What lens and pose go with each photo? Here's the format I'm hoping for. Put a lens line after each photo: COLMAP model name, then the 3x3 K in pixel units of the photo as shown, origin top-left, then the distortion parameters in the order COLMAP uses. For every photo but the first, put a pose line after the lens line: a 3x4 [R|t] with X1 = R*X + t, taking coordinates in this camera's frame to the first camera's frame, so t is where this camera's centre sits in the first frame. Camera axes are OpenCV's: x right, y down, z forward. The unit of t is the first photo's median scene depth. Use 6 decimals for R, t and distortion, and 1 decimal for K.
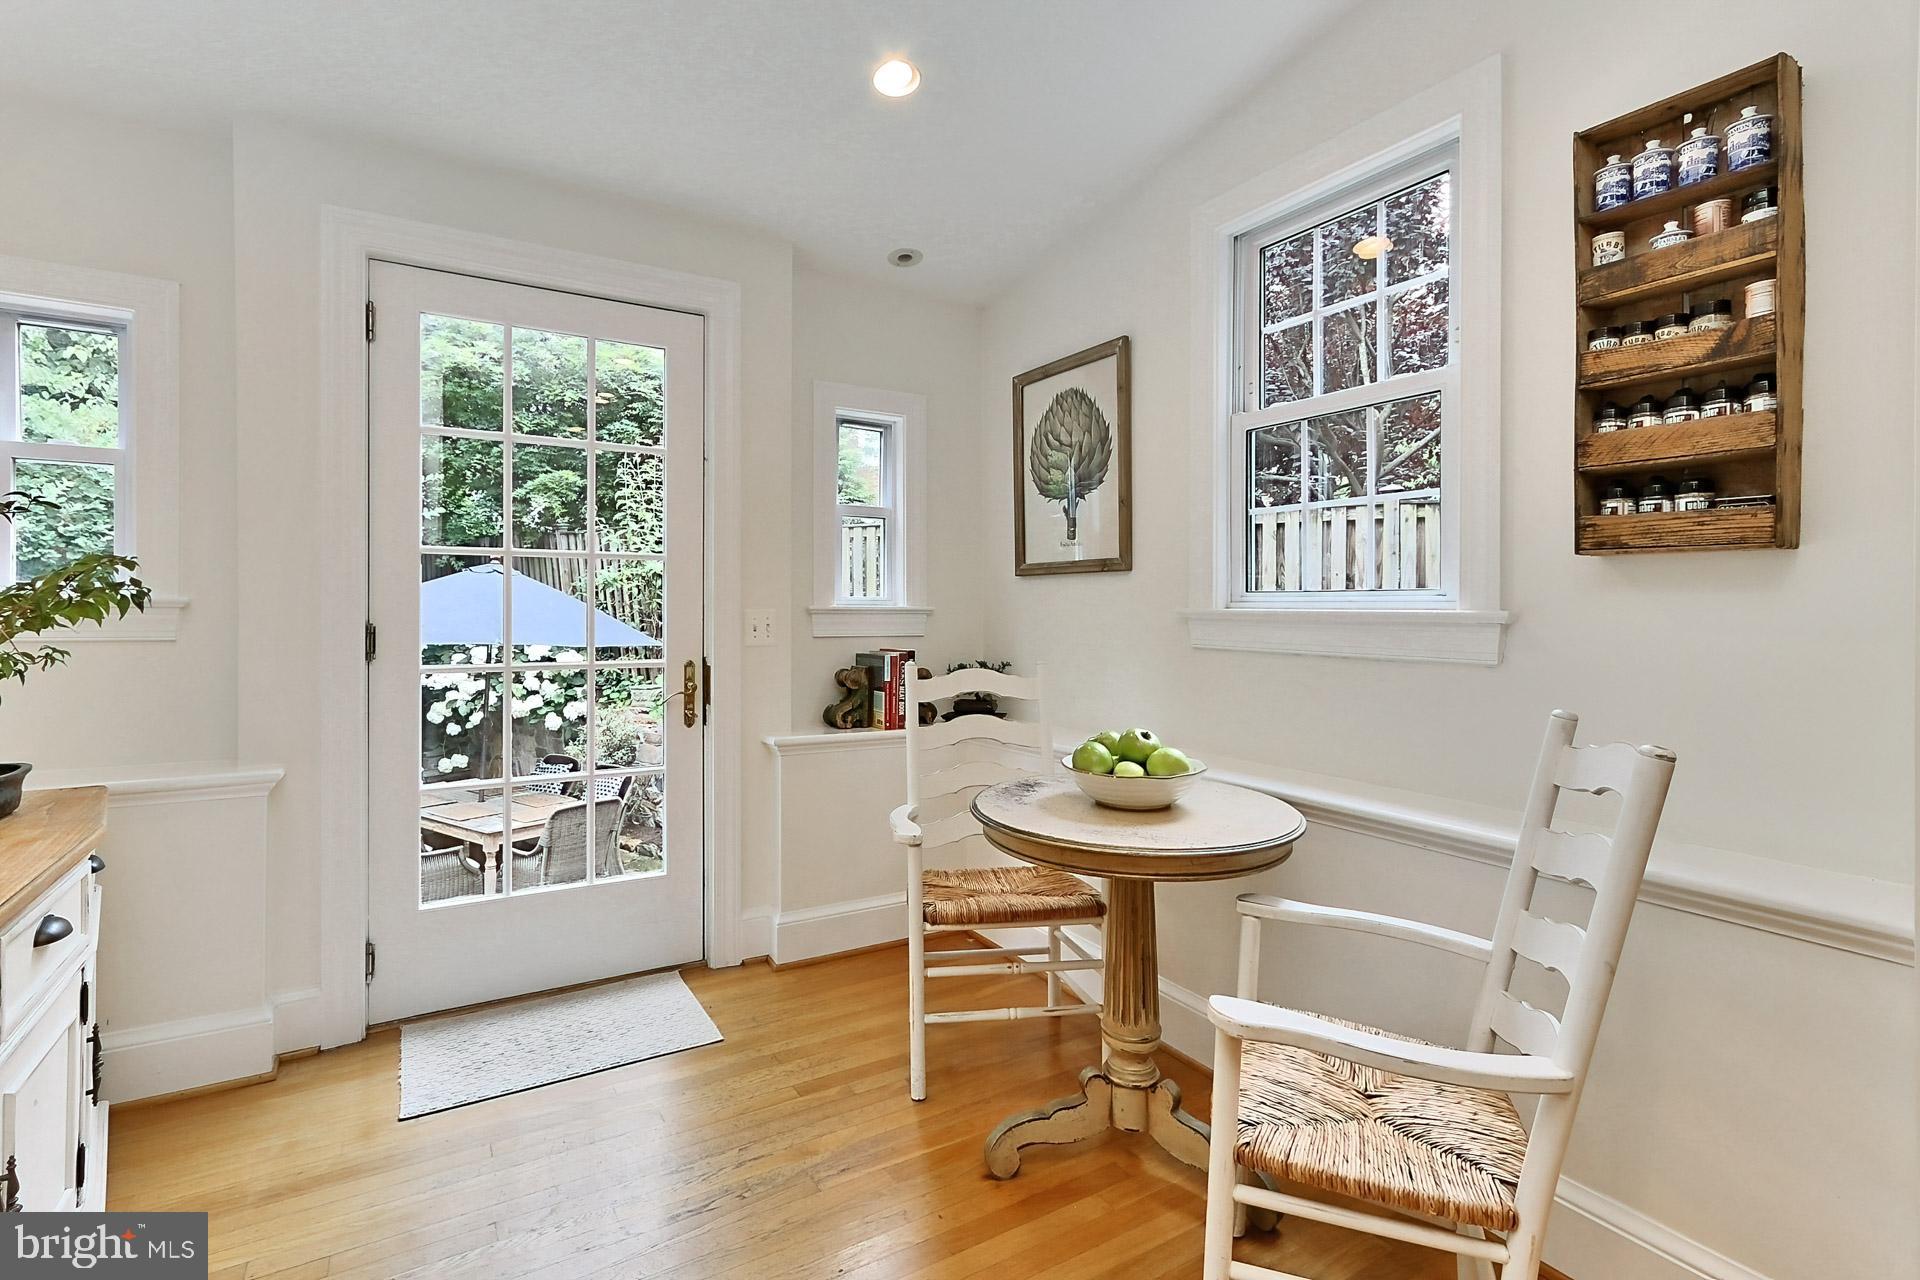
lens RADIAL K [[888.7, 0, 936.5], [0, 888.7, 611.9], [0, 0, 1]] dist [0.000936, 0.005222]
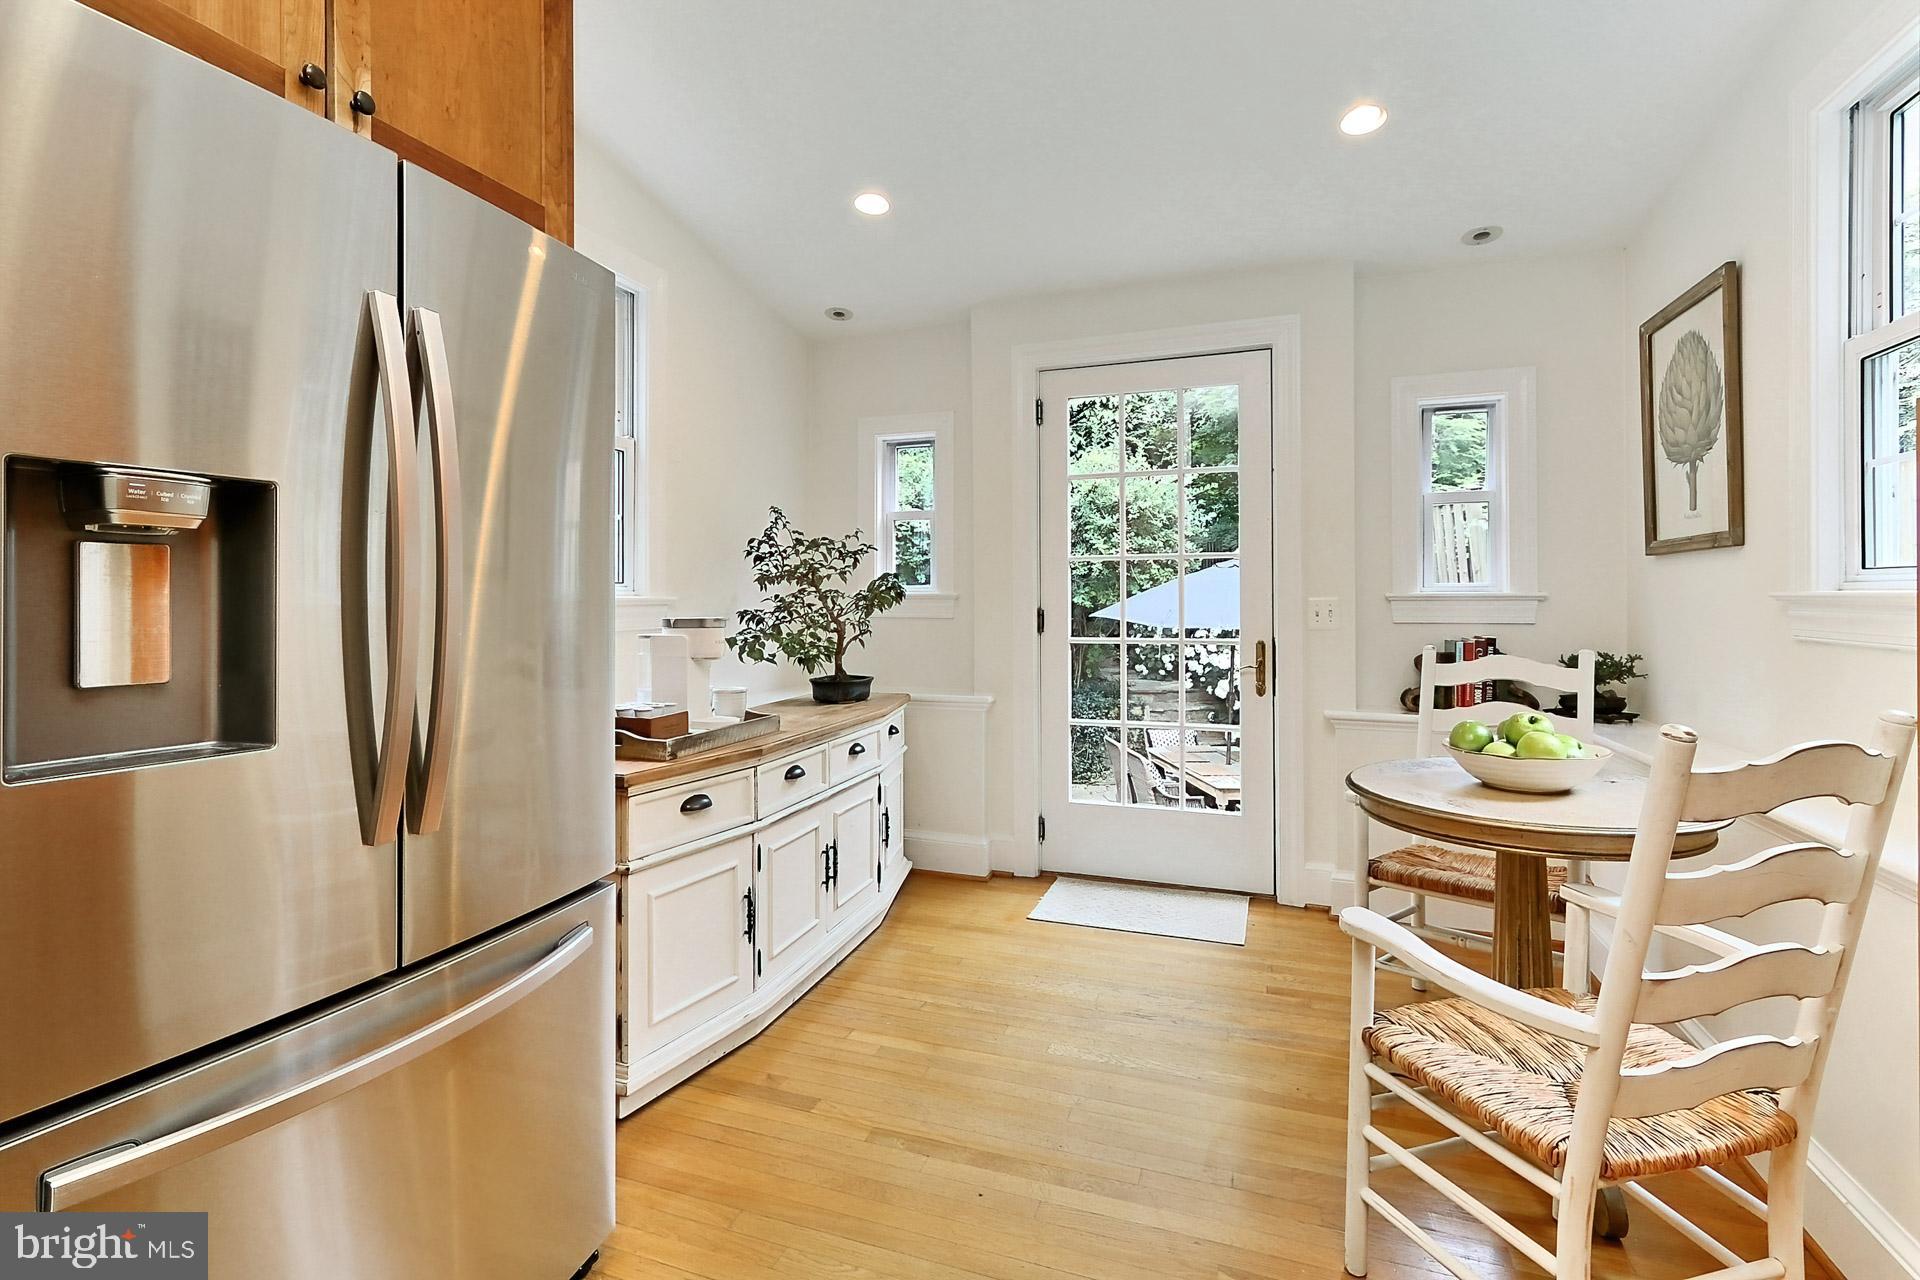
lens RADIAL K [[914.7, 0, 932.4], [0, 914.7, 597.1], [0, 0, 1]] dist [0.001261, 0.000703]
pose [[0.624047, -0.008807, -0.781337, 0.411375], [0.004767, 0.999961, -0.007464, 0.003648], [0.781372, 0.000933, 0.624065, -0.111257]]
